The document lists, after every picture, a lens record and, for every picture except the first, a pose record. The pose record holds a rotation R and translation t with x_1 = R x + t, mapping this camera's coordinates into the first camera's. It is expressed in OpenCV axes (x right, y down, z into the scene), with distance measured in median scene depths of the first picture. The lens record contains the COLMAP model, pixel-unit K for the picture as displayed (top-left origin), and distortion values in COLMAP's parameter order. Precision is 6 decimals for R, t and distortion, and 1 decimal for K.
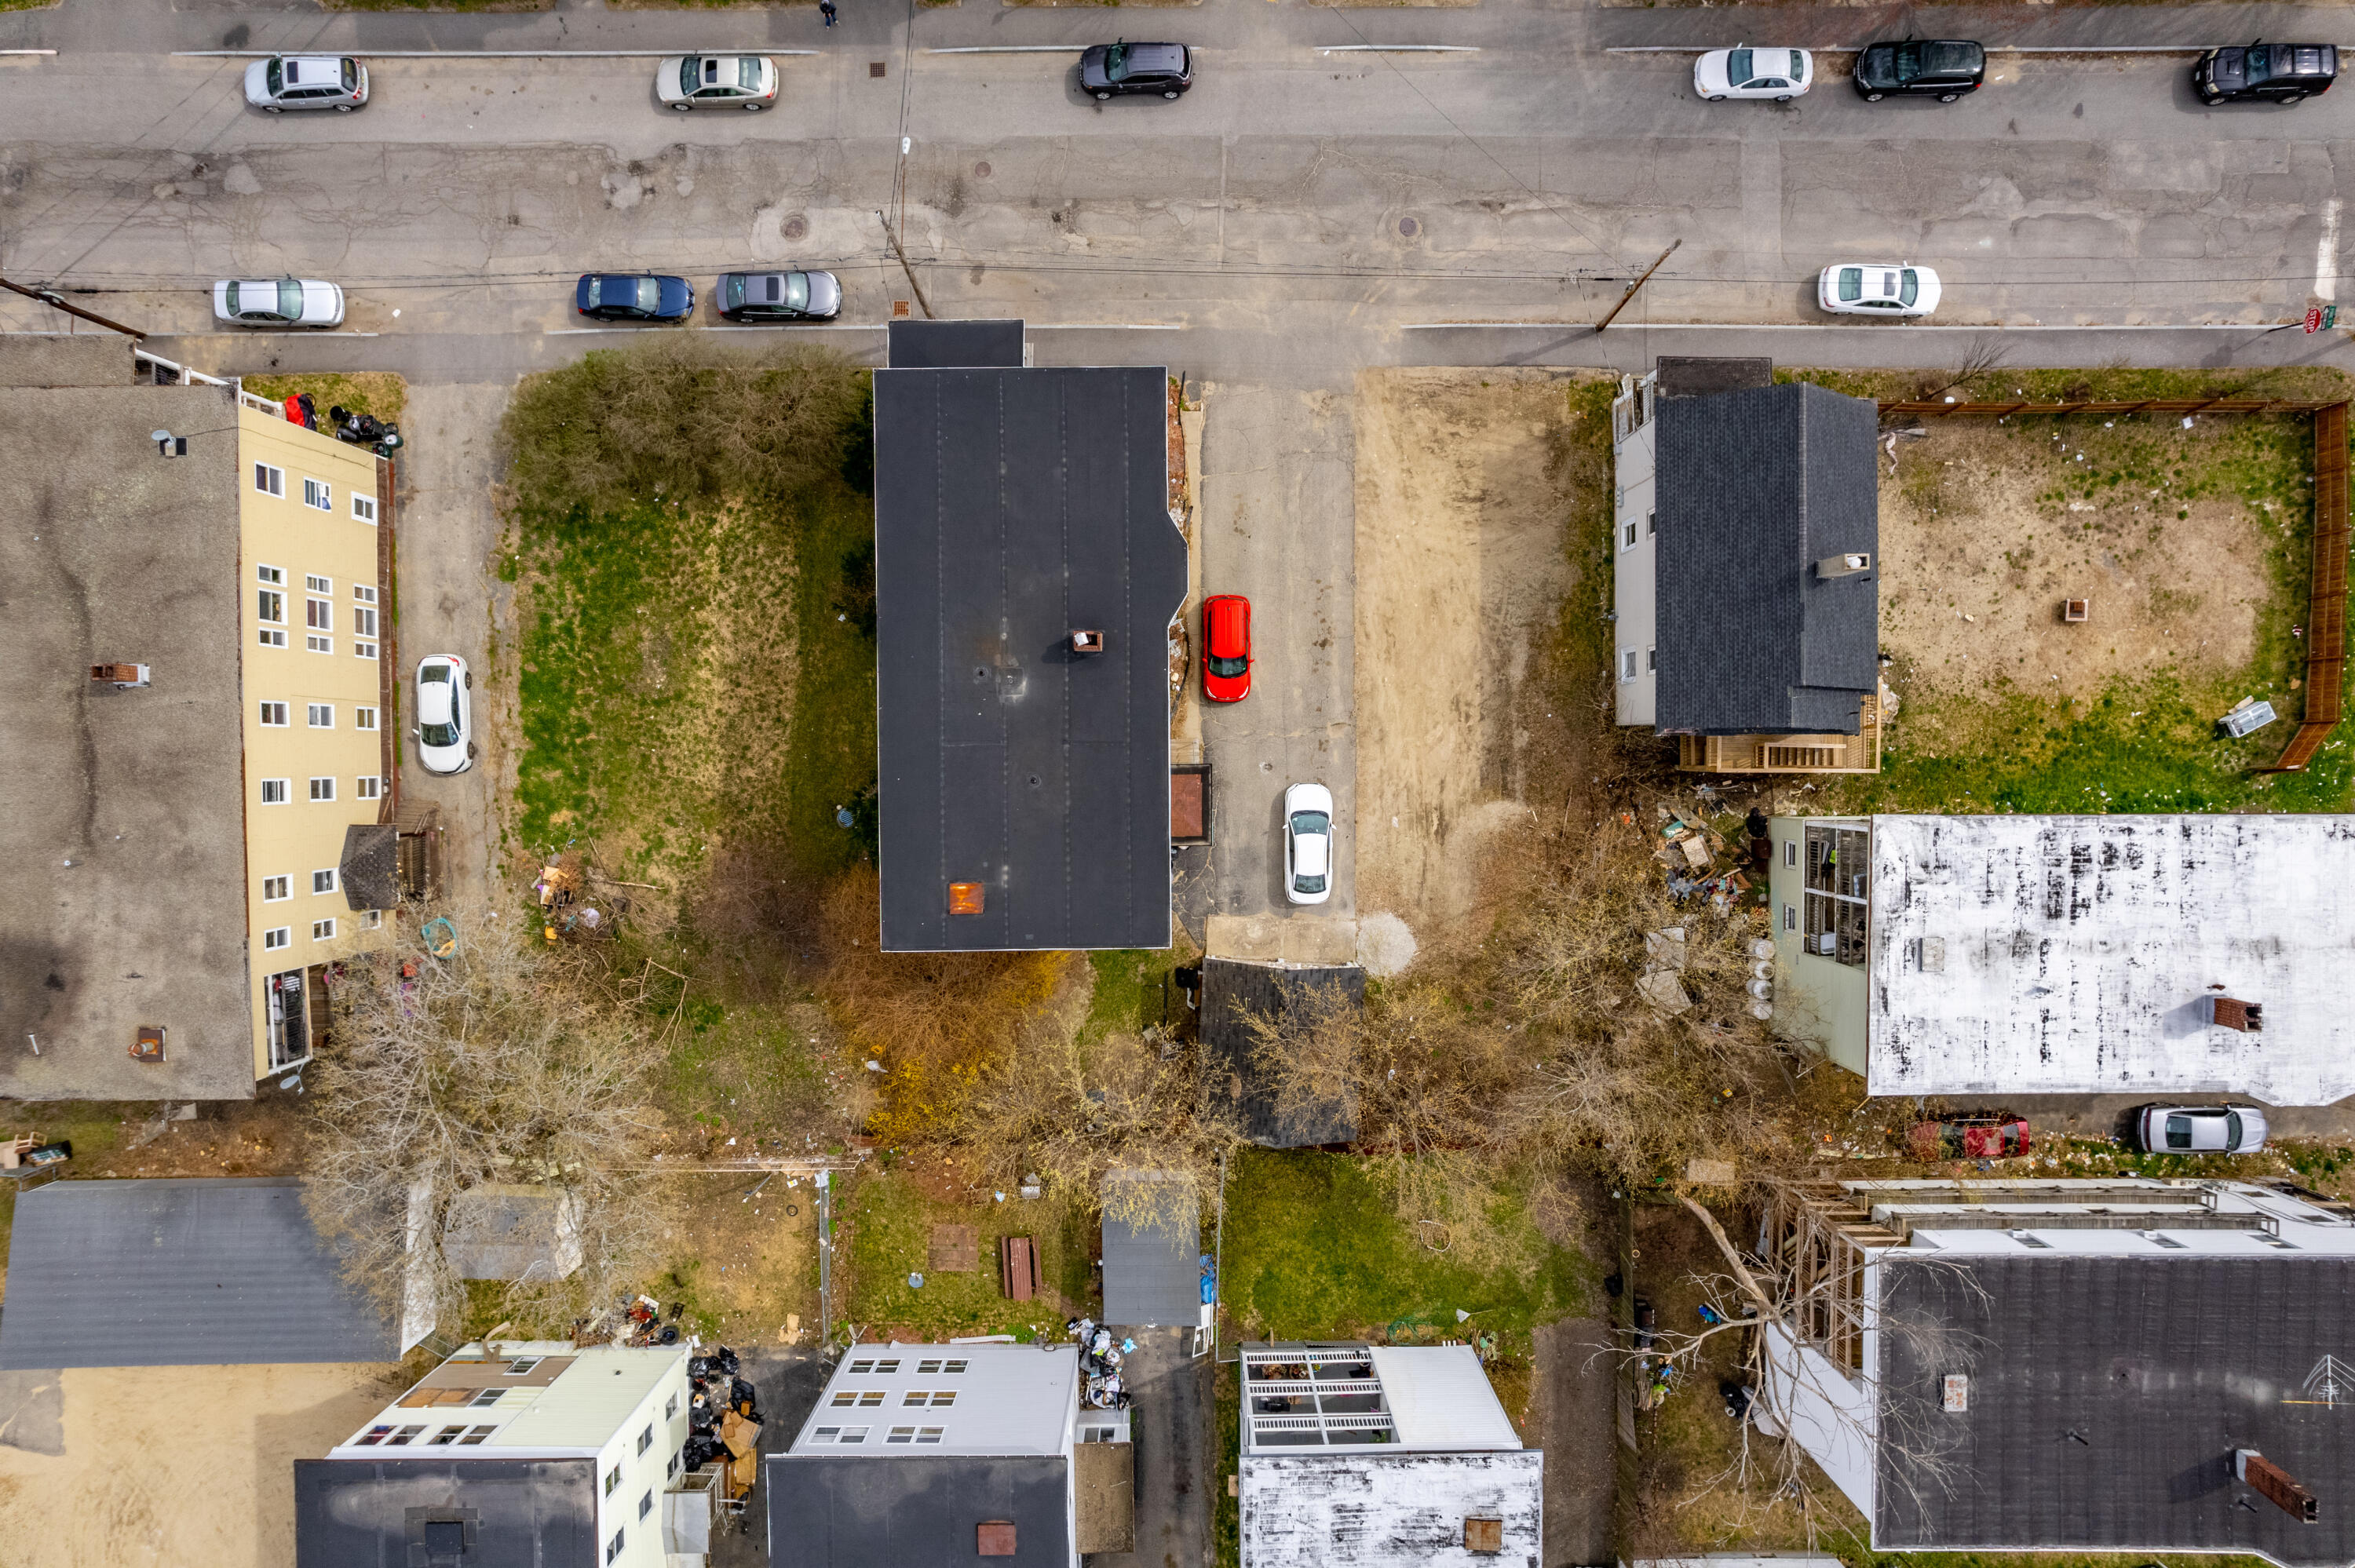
lens RADIAL K [[1511.3, 0, 1174.4], [0, 1511.3, 799.2], [0, 0, 1]] dist [-0.080276, 0.073410]
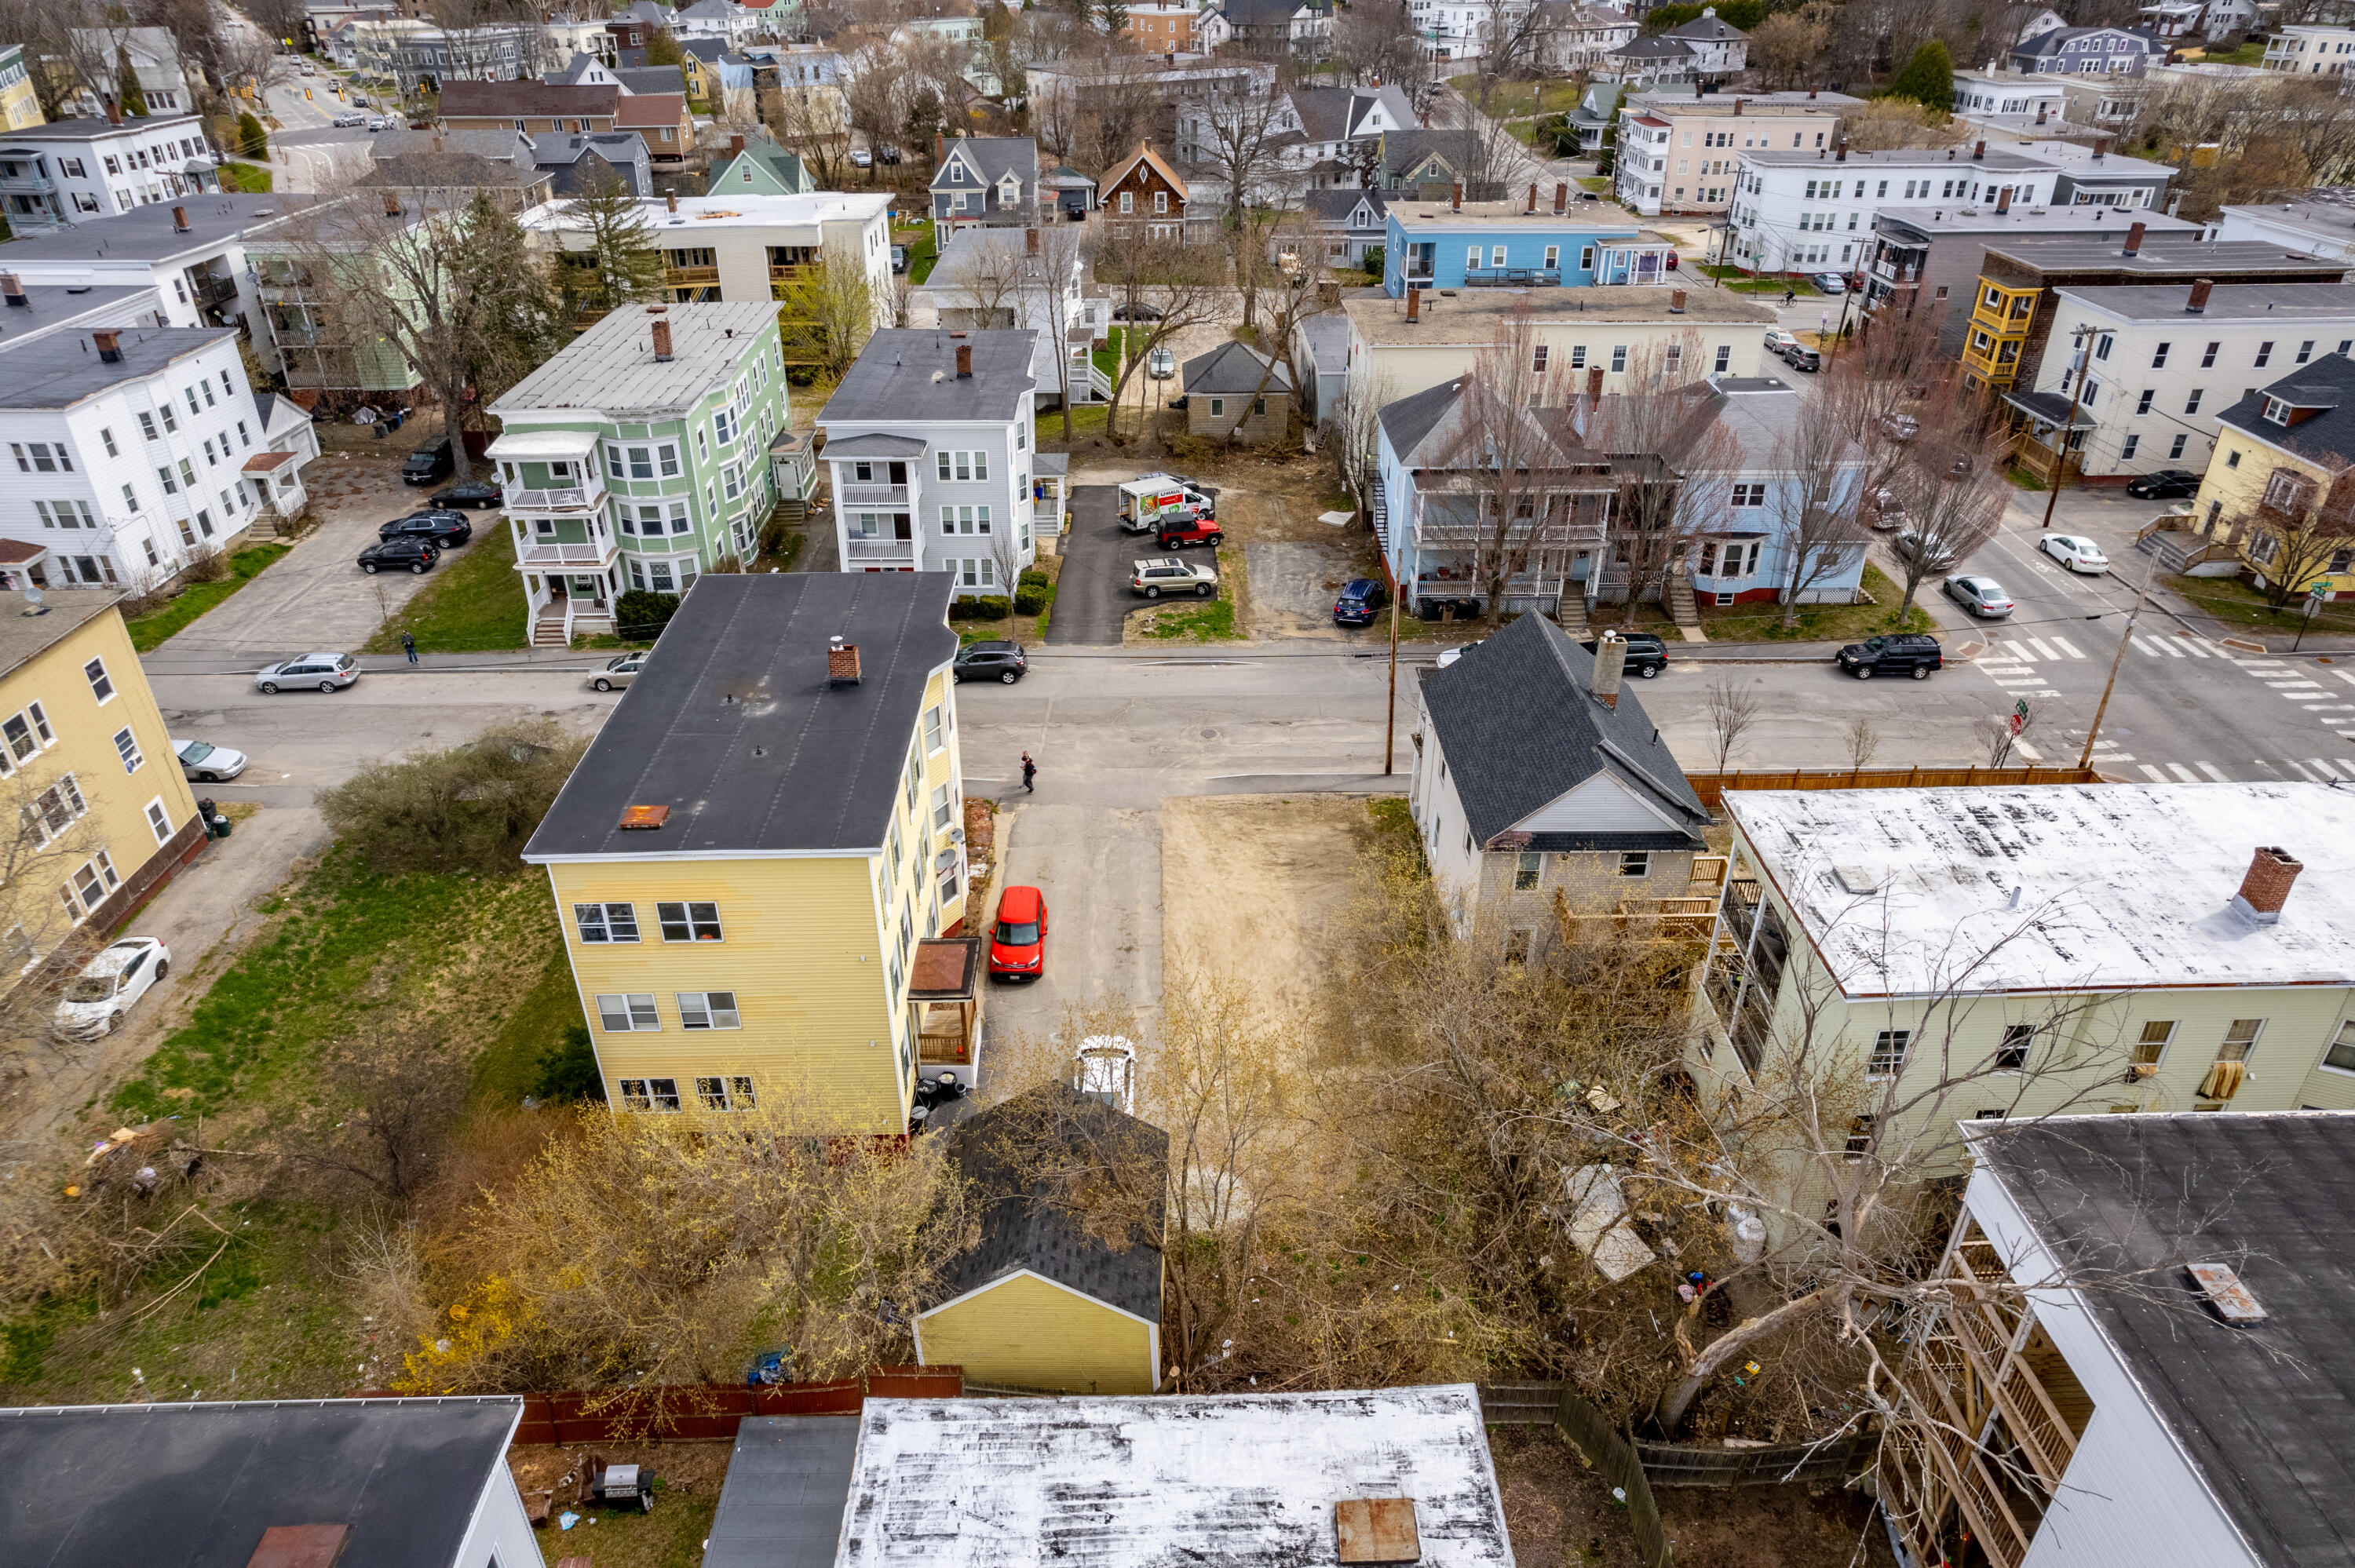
lens RADIAL K [[1511.3, 0, 1175.2], [0, 1511.3, 800.2], [0, 0, 1]] dist [-0.080276, 0.073410]
pose [[0.999901, -0.008463, 0.011197, 0.117938], [0.013910, 0.490877, -0.871118, 0.641147], [0.001876, 0.871188, 0.490946, 0.480510]]
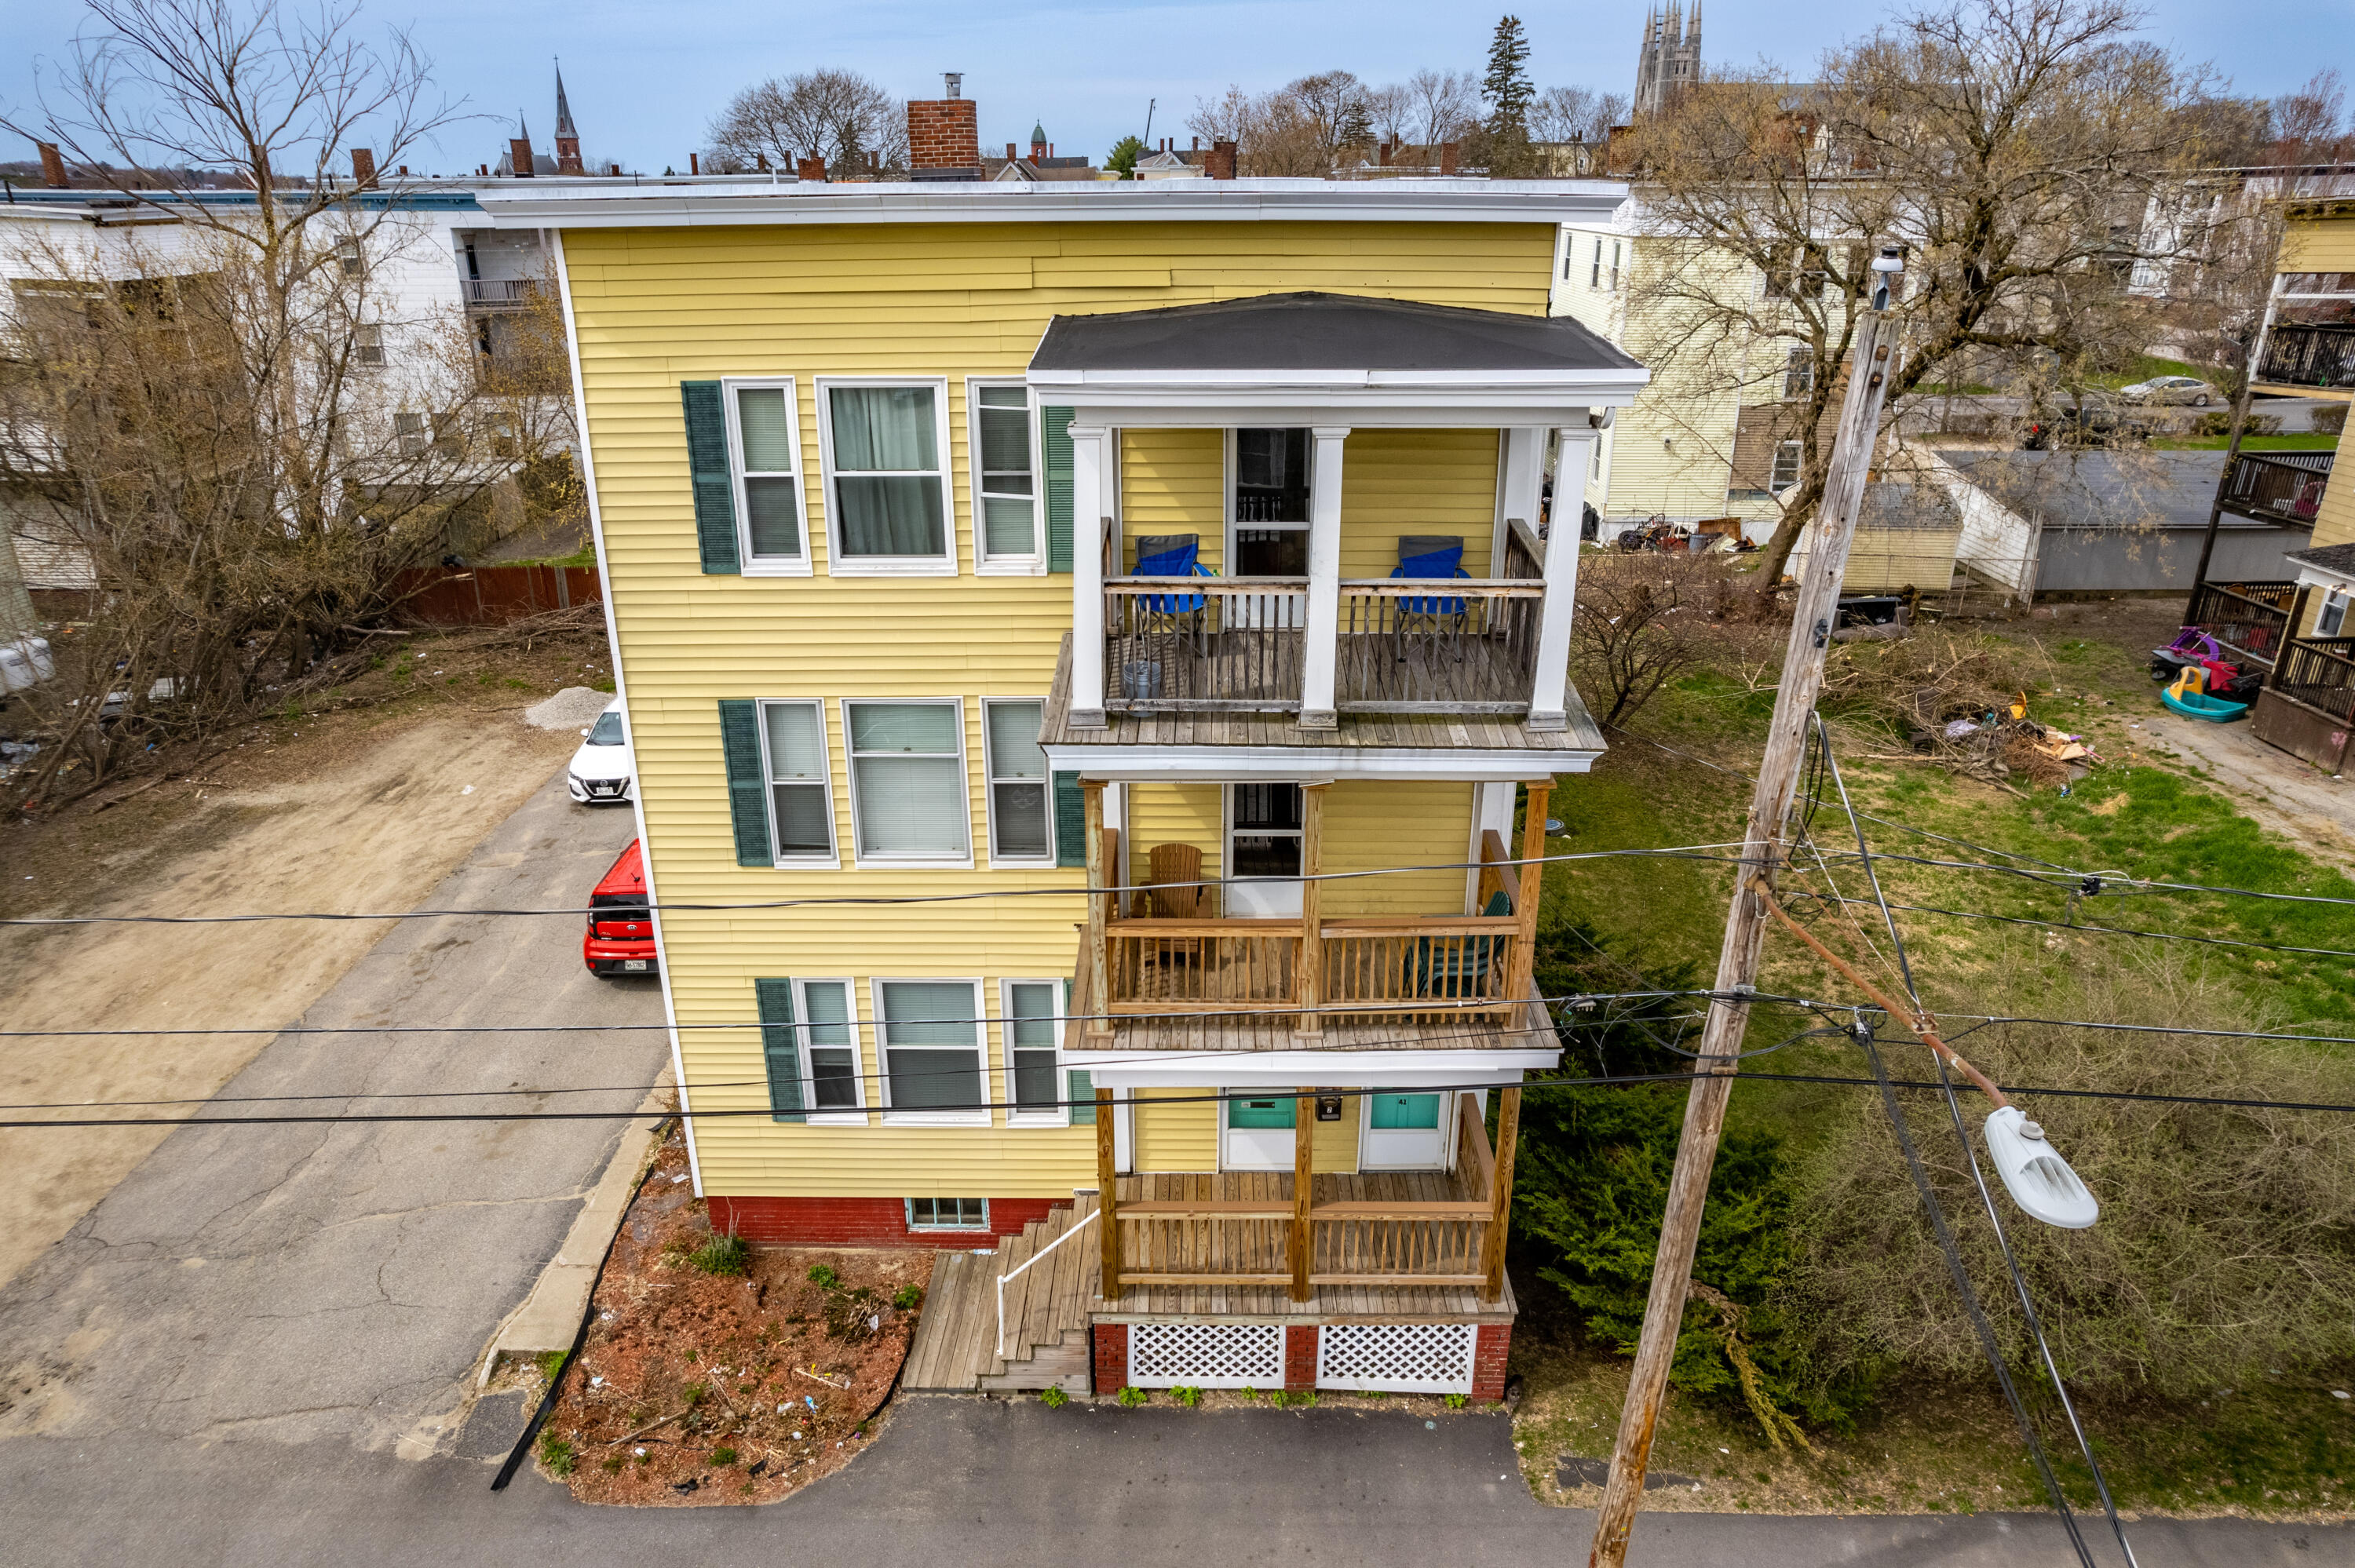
lens RADIAL K [[1511.3, 0, 1176.1], [0, 1511.3, 795.4], [0, 0, 1]] dist [-0.080276, 0.073410]
pose [[-0.999883, -0.000915, 0.015270, -0.104361], [0.014370, -0.398505, 0.917054, -0.453473], [0.005246, 0.917166, 0.398472, 0.806534]]
